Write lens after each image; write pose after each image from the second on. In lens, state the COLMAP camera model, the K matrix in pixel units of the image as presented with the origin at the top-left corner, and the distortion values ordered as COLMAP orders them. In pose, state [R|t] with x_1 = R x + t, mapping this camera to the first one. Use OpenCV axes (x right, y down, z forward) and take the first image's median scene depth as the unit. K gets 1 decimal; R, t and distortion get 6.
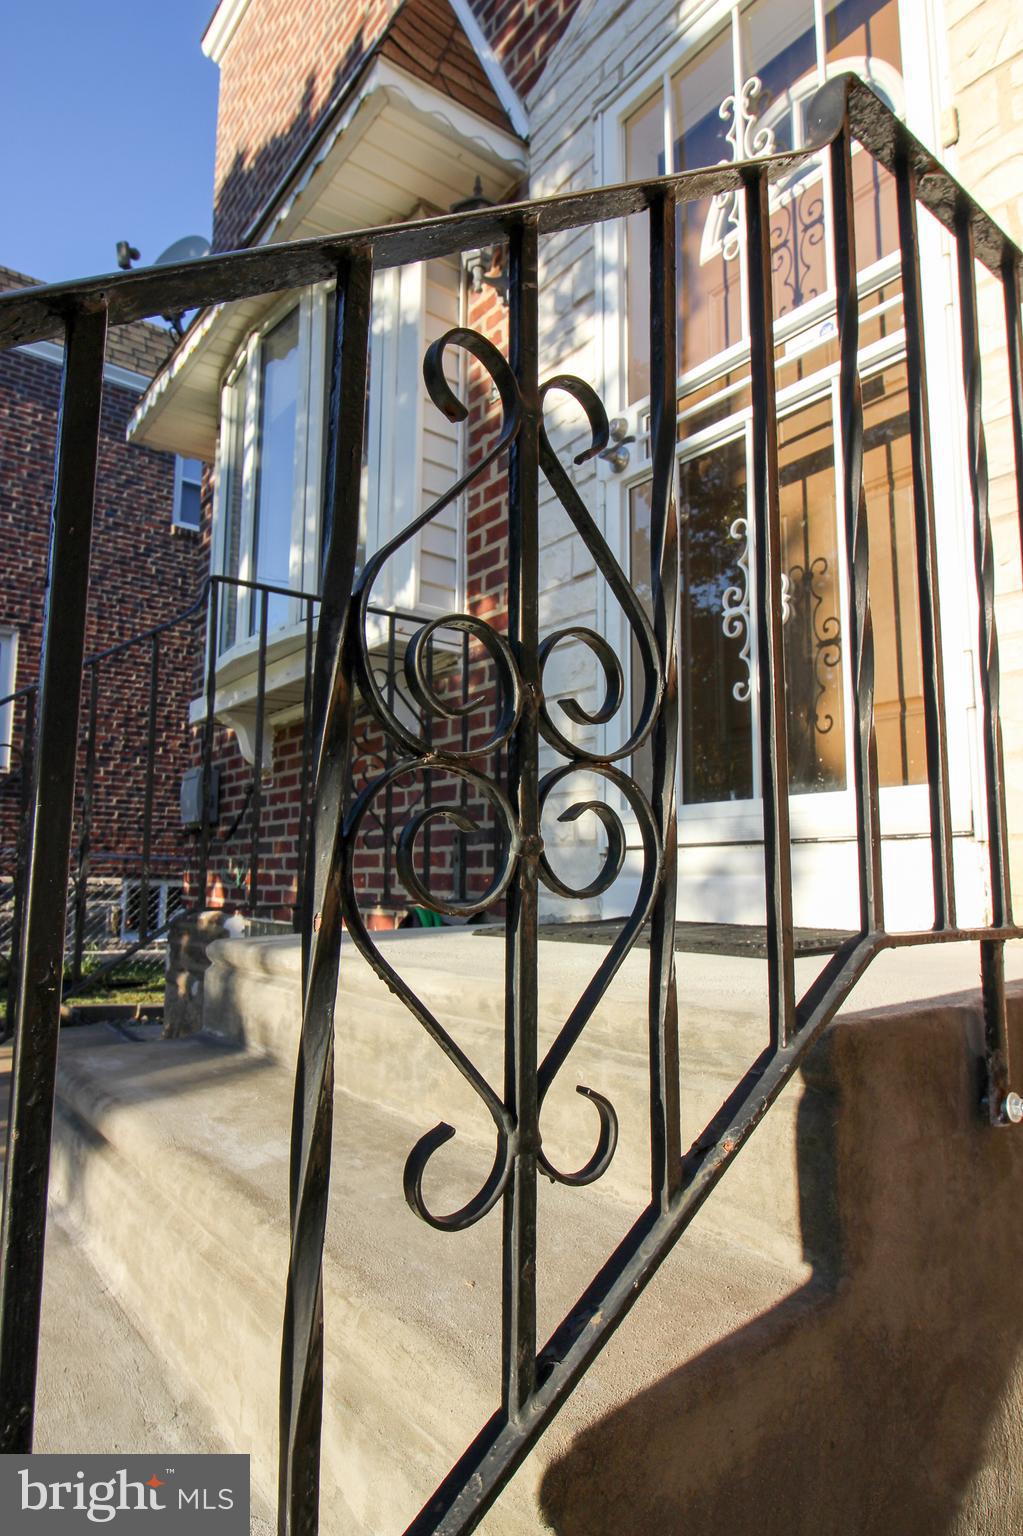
lens RADIAL K [[860.7, 0, 517.8], [0, 860.7, 793.1], [0, 0, 1]] dist [0.002145, -0.008124]
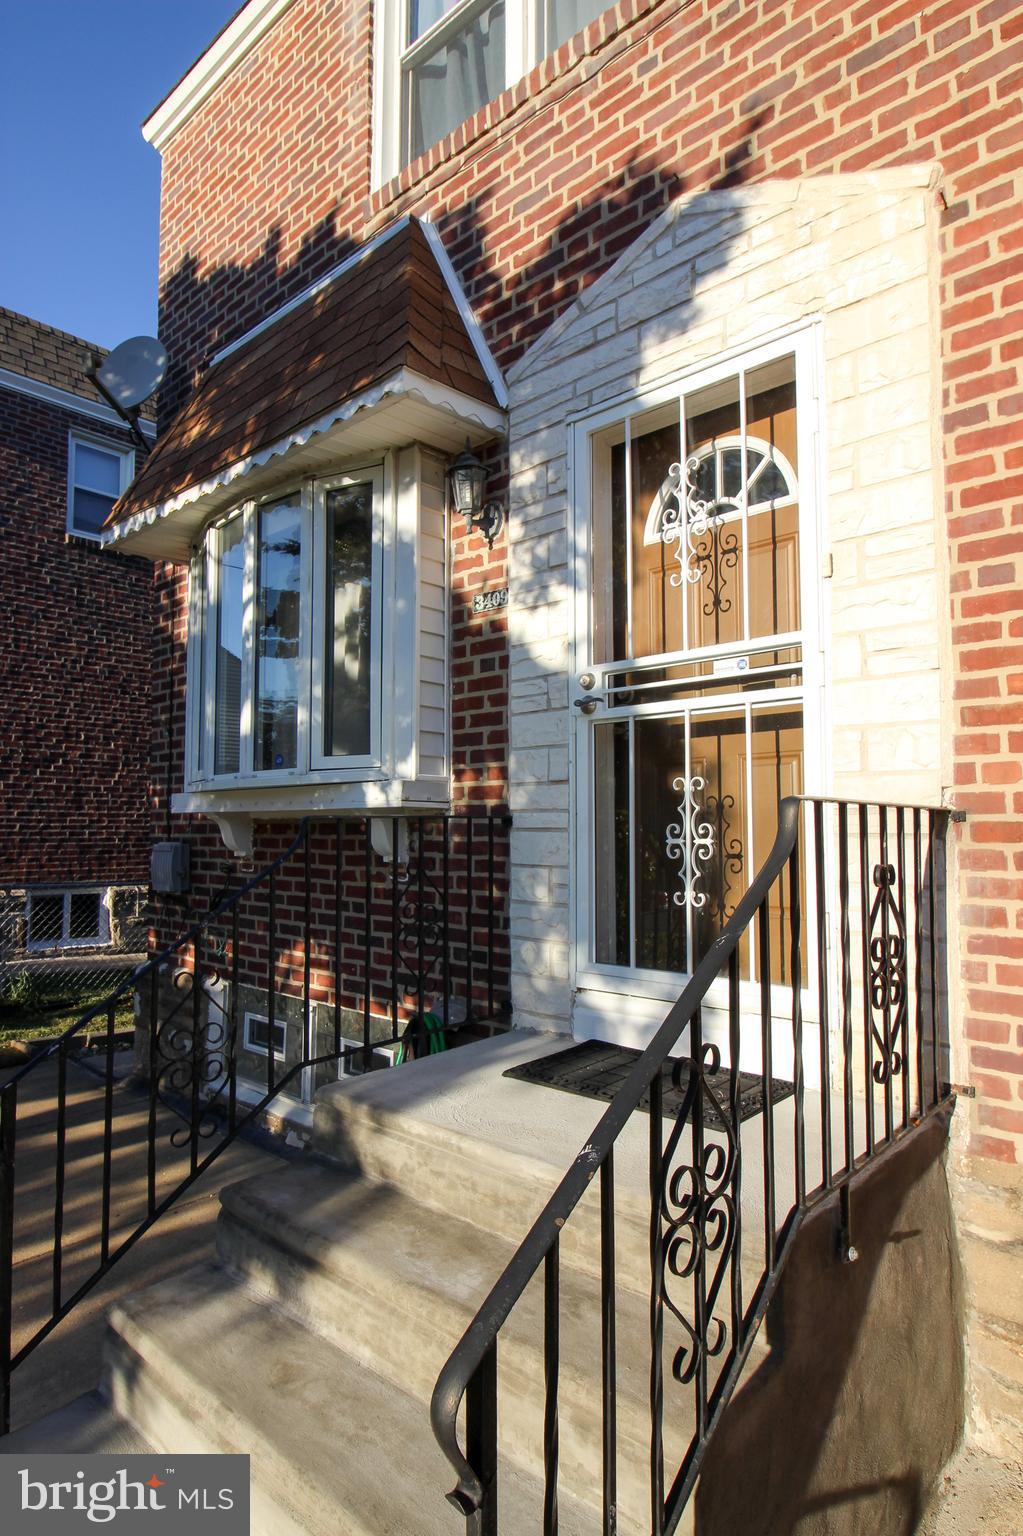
lens RADIAL K [[851.3, 0, 512.6], [0, 851.3, 795.1], [0, 0, 1]] dist [0.005545, -0.011322]
pose [[0.986940, -0.000629, 0.161085, -0.111426], [-0.009329, 0.998091, 0.061058, -0.165682], [-0.160816, -0.061763, 0.985050, -0.164474]]
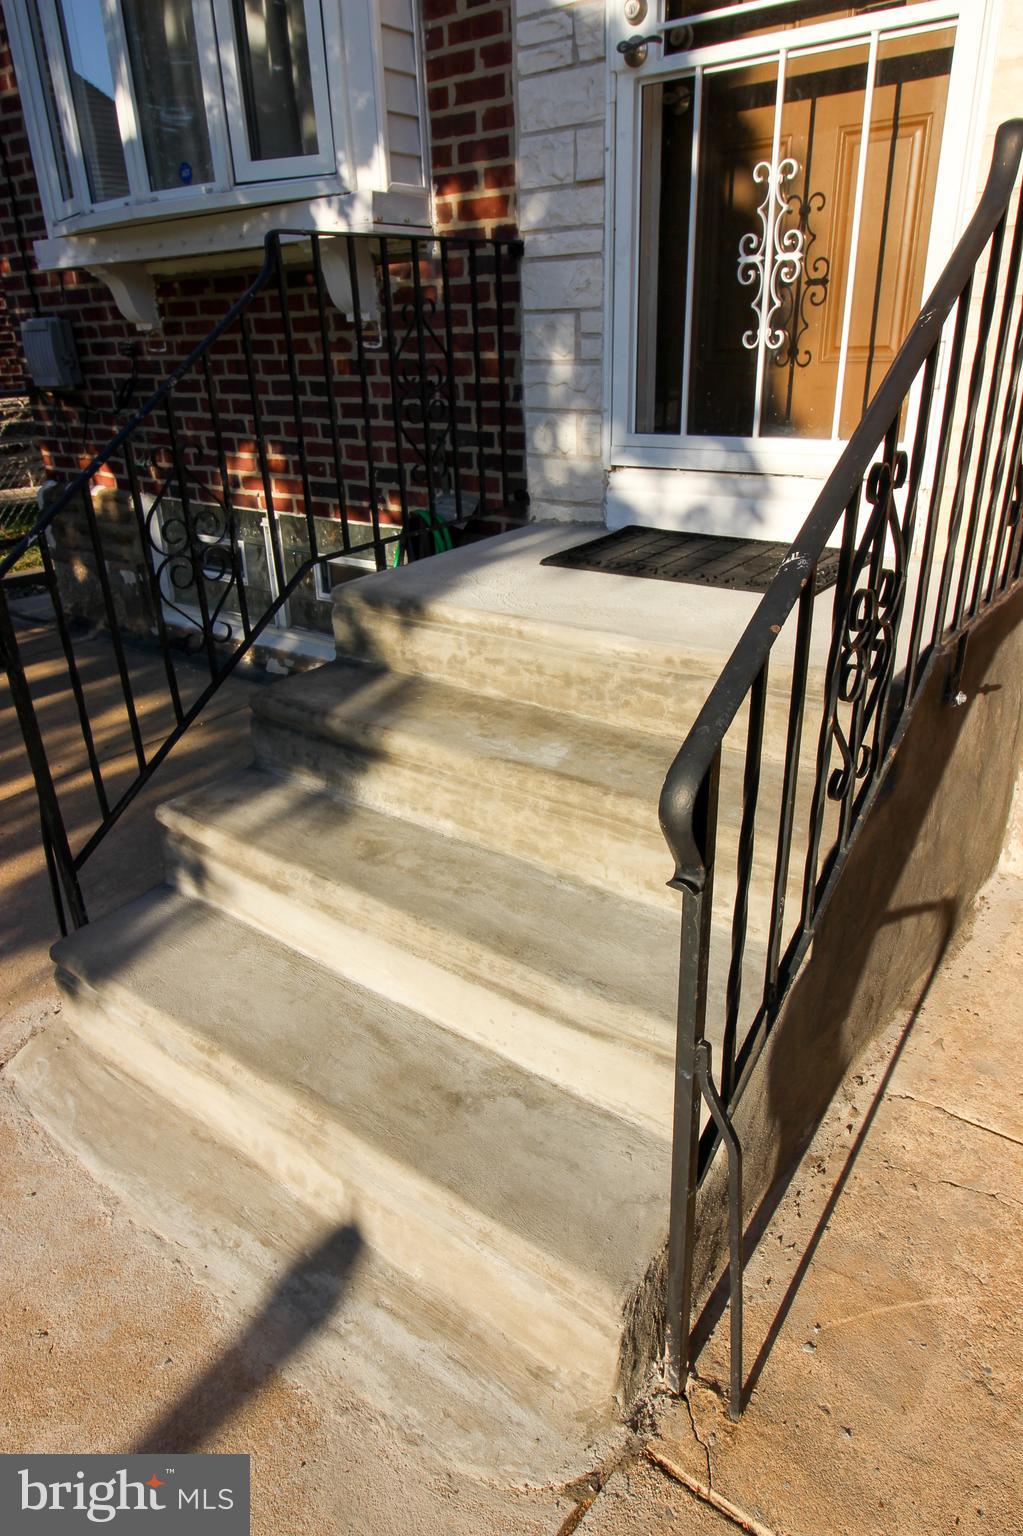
lens RADIAL K [[955.9, 0, 508.5], [0, 955.9, 780.2], [0, 0, 1]] dist [0.010239, -0.009955]
pose [[0.970255, -0.135939, 0.200314, -0.178235], [0.013355, 0.856249, 0.516390, -0.123697], [-0.241716, -0.498355, 0.832596, -0.140336]]
